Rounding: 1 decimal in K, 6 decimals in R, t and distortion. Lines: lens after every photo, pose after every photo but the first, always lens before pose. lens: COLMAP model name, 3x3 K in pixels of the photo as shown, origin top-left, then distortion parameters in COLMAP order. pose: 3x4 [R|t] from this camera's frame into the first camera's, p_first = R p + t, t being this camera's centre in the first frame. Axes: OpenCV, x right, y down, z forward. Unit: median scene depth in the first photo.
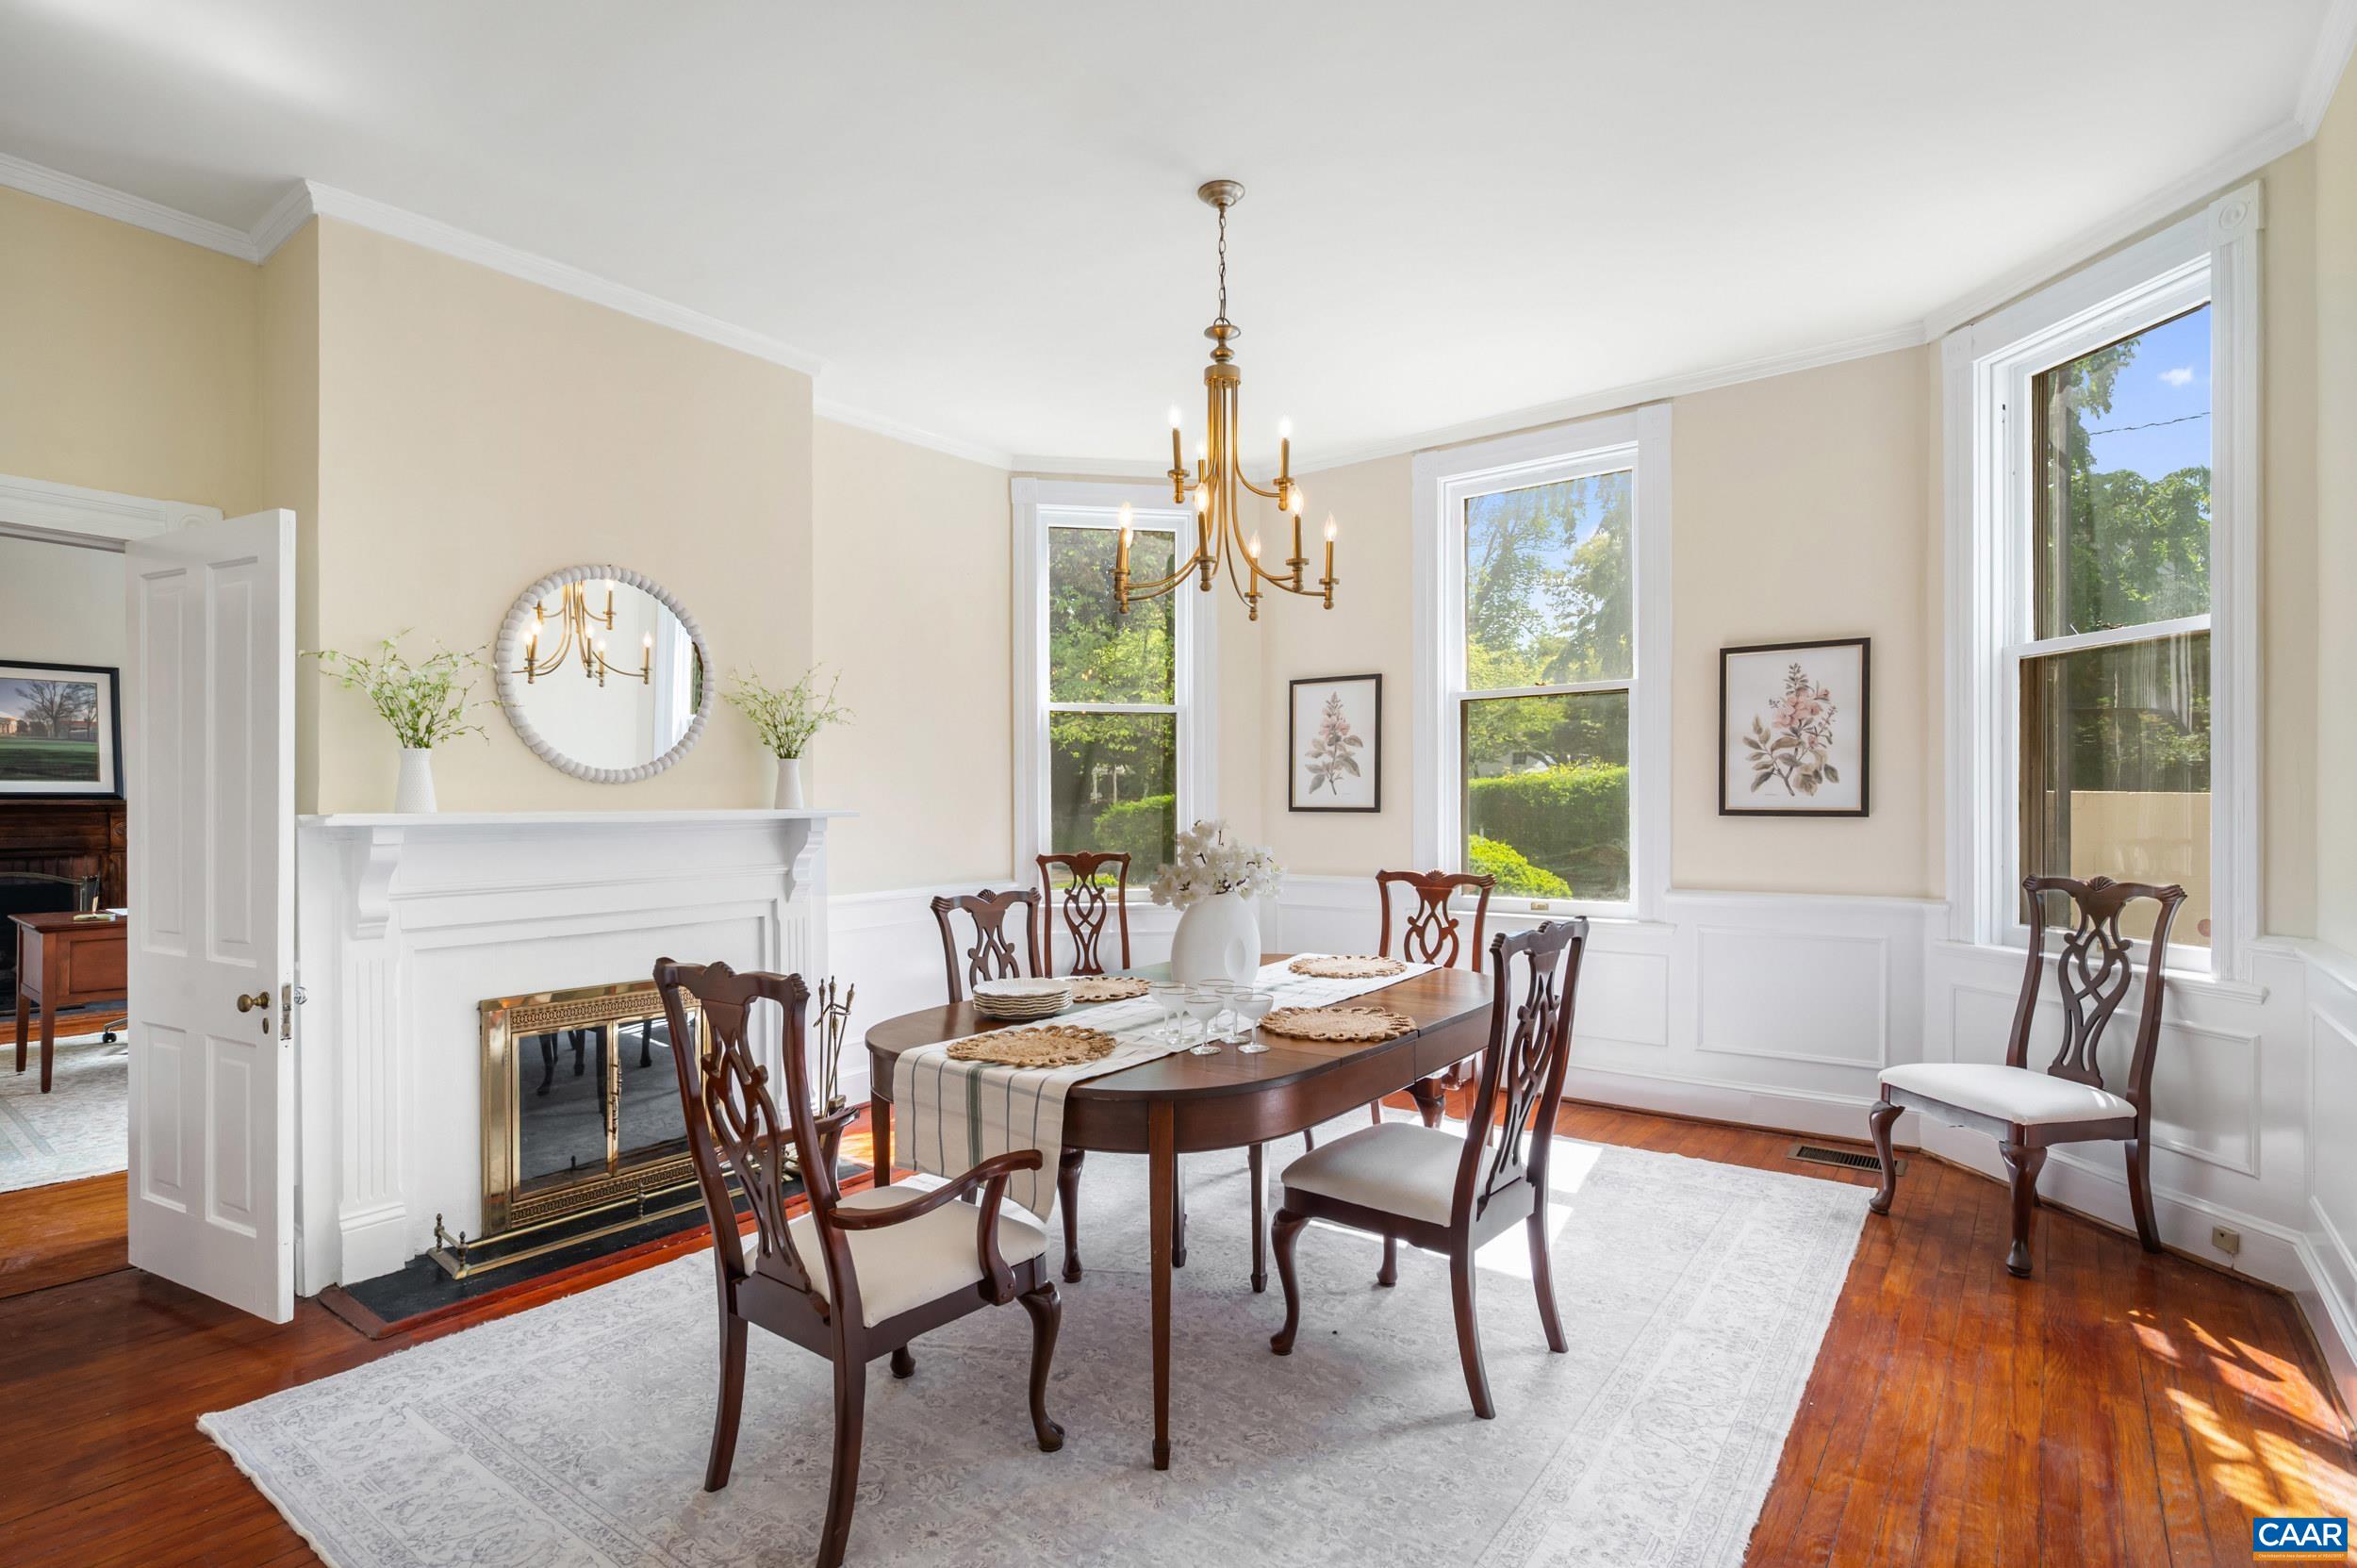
lens RADIAL K [[1153.8, 0, 1172.0], [0, 1153.8, 796.5], [0, 0, 1]] dist [0.004823, -0.001142]
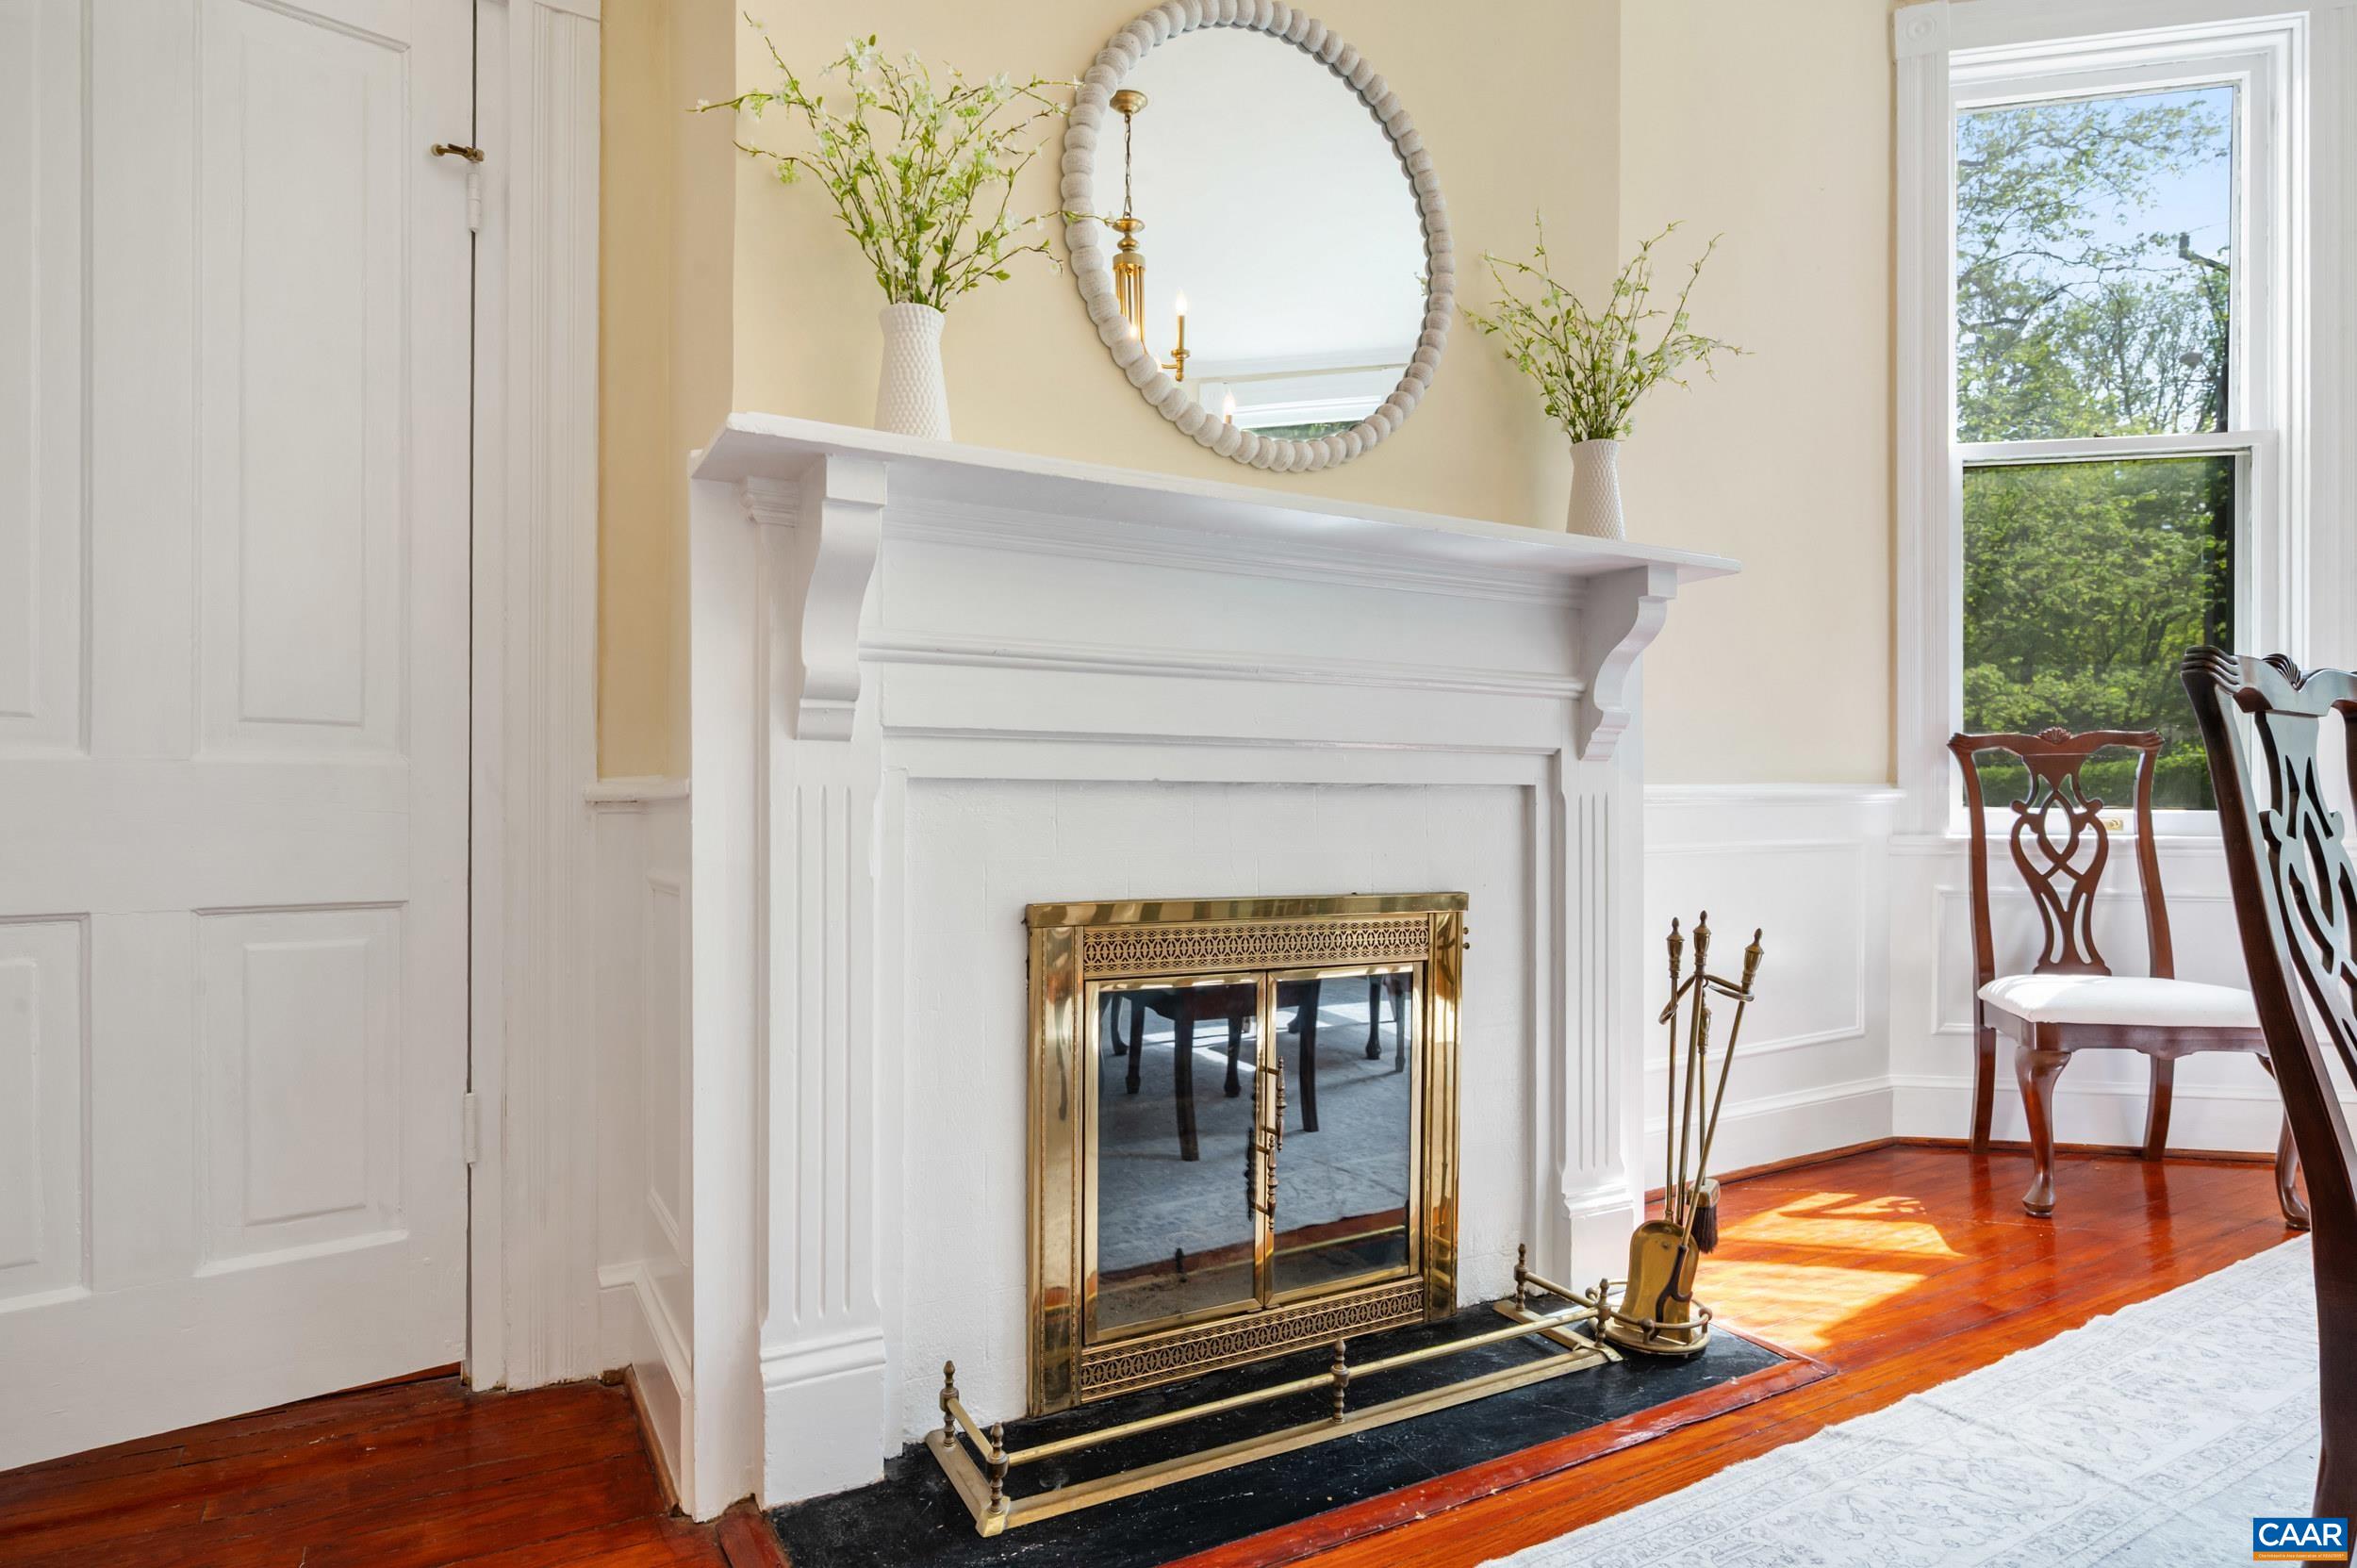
lens RADIAL K [[1339.3, 0, 1183.4], [0, 1339.3, 794.7], [0, 0, 1]] dist [0.001346, -0.000467]
pose [[0.927882, 0.000843, -0.372873, -0.291794], [-0.006038, 0.999900, -0.012764, 0.119891], [0.372825, 0.014095, 0.927794, 0.449543]]
